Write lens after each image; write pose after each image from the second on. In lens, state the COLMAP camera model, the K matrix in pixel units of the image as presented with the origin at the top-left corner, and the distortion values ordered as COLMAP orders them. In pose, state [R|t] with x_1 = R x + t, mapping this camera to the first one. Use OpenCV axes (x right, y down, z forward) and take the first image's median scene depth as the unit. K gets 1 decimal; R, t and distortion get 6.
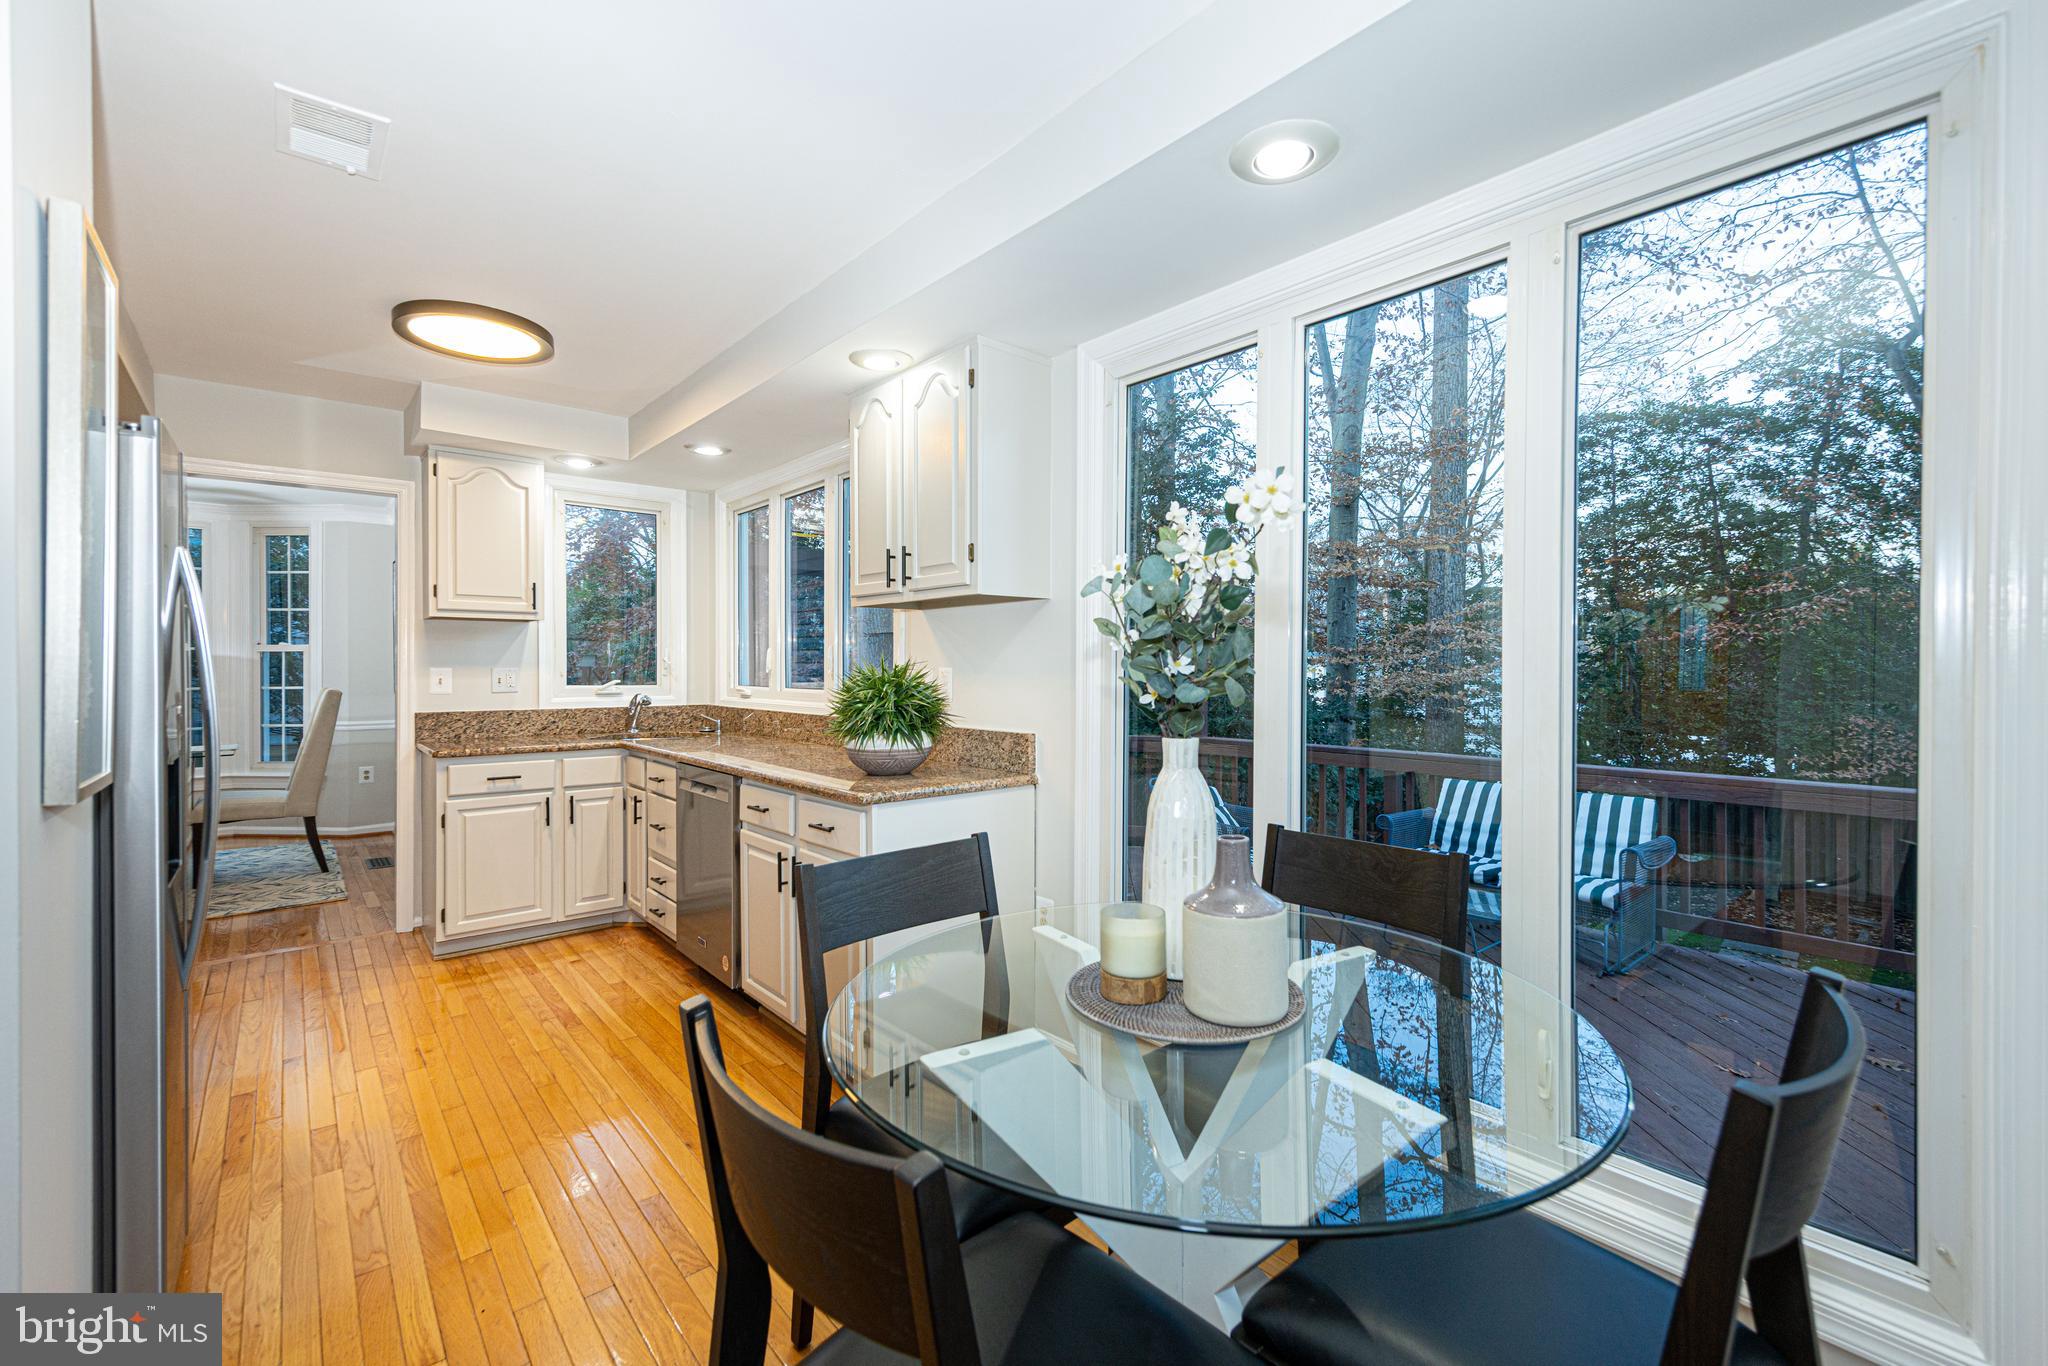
lens RADIAL K [[881.7, 0, 1039.1], [0, 881.7, 674.9], [0, 0, 1]] dist [-0.011940, -0.000156]
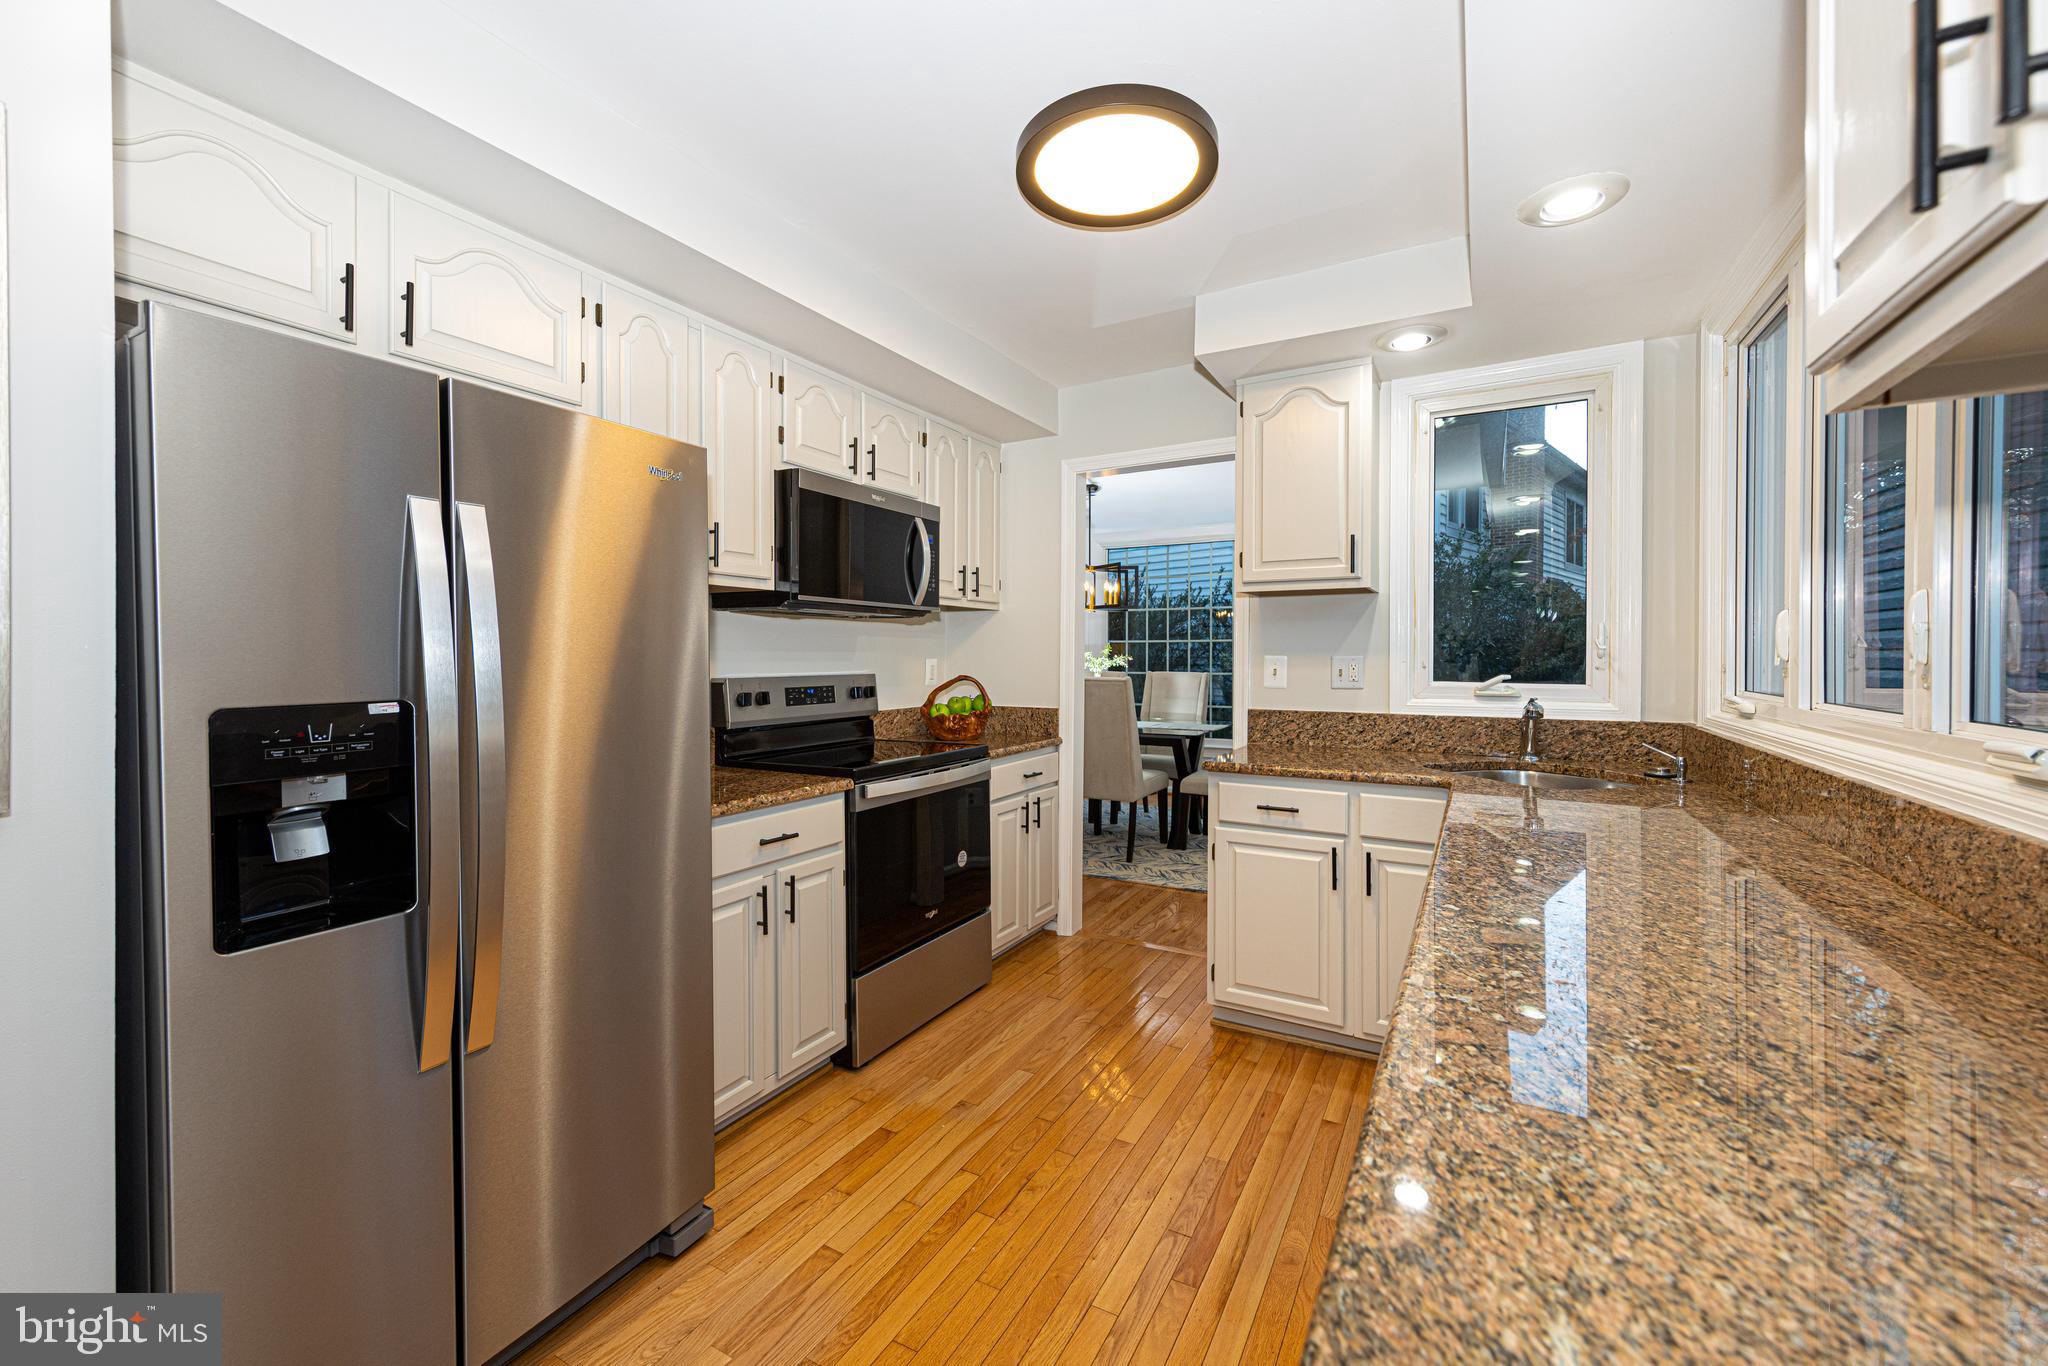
lens RADIAL K [[827.1, 0, 1012.6], [0, 827.1, 657.0], [0, 0, 1]] dist [0.000989, -0.000081]
pose [[0.350750, 0.002321, -0.936466, -0.047260], [-0.011079, 0.999937, -0.001671, -0.002798], [0.936404, 0.010961, 0.350754, 0.498807]]
